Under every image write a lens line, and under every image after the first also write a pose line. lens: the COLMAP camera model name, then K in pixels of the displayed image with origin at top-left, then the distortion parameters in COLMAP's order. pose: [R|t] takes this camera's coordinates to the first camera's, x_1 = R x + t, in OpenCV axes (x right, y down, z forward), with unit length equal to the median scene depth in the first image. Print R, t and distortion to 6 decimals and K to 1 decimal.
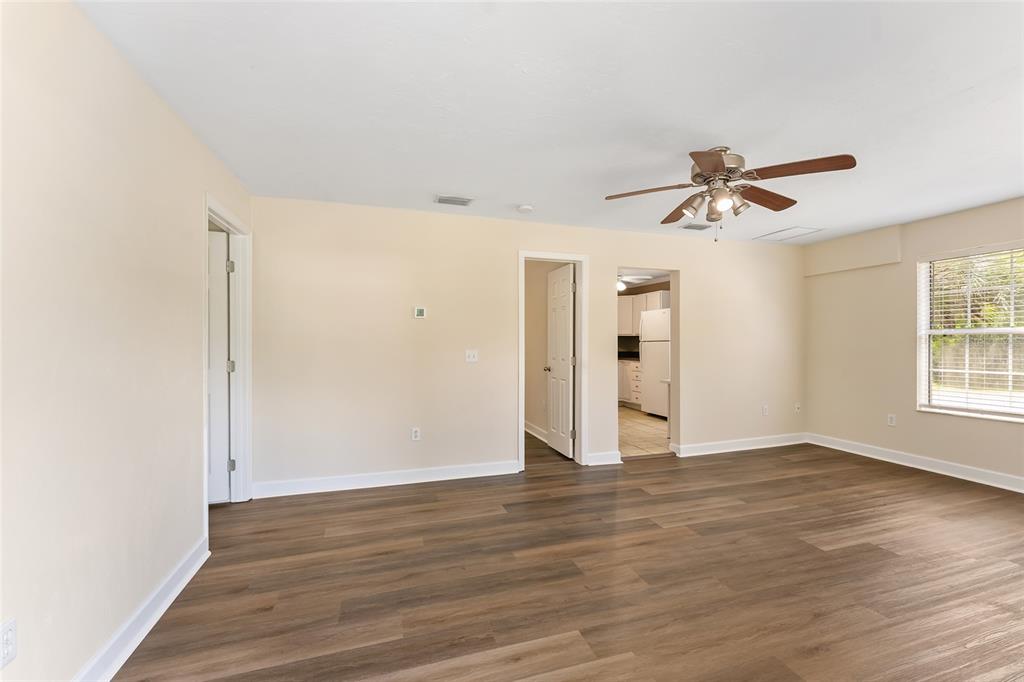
lens RADIAL K [[420.9, 0, 512.6], [0, 420.9, 338.3], [0, 0, 1]] dist [0.000607, -0.000296]
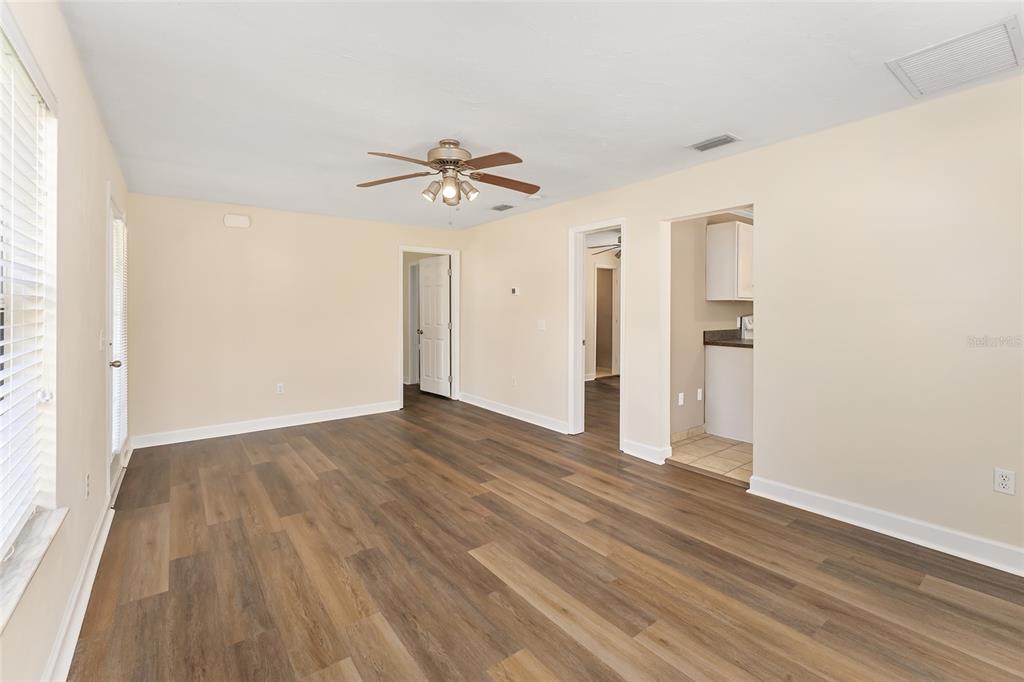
lens RADIAL K [[449.8, 0, 524.0], [0, 449.8, 309.9], [0, 0, 1]] dist [-0.000568, -0.000008]
pose [[0.345844, -0.002068, -0.938290, 1.334714], [0.006663, 0.999978, 0.000252, -0.002083], [0.938268, -0.006339, 0.345850, 0.629217]]
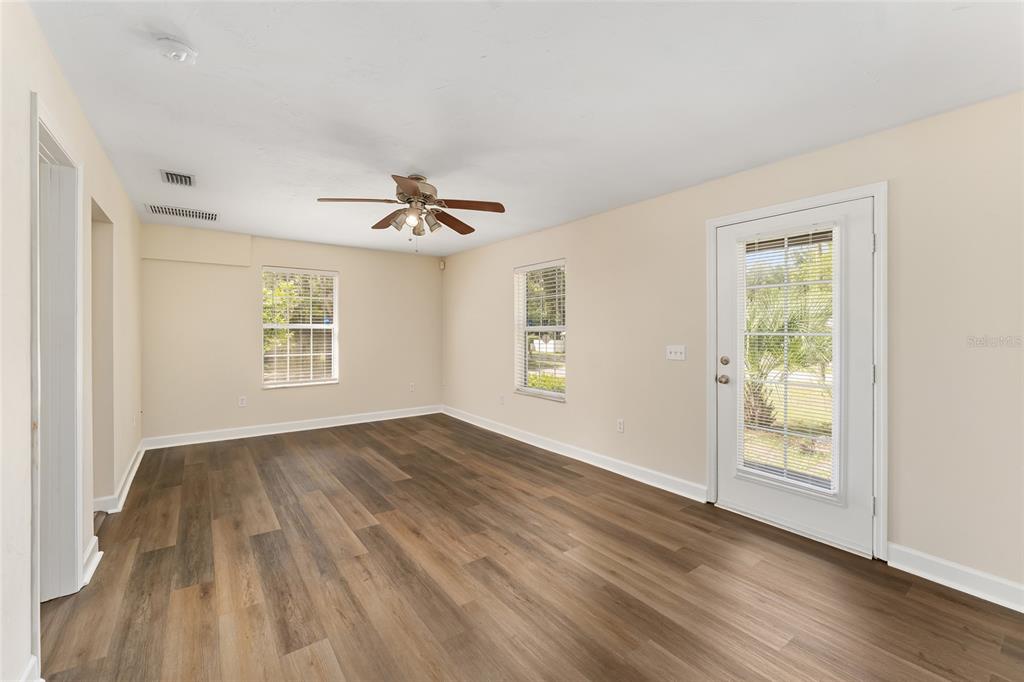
lens RADIAL K [[420.9, 0, 520.7], [0, 420.9, 338.9], [0, 0, 1]] dist [0.000607, -0.000296]
pose [[-0.334984, -0.011807, 0.942150, -0.601144], [-0.007973, 0.999921, 0.009696, 0.005447], [-0.942190, -0.004264, -0.335052, 0.909264]]
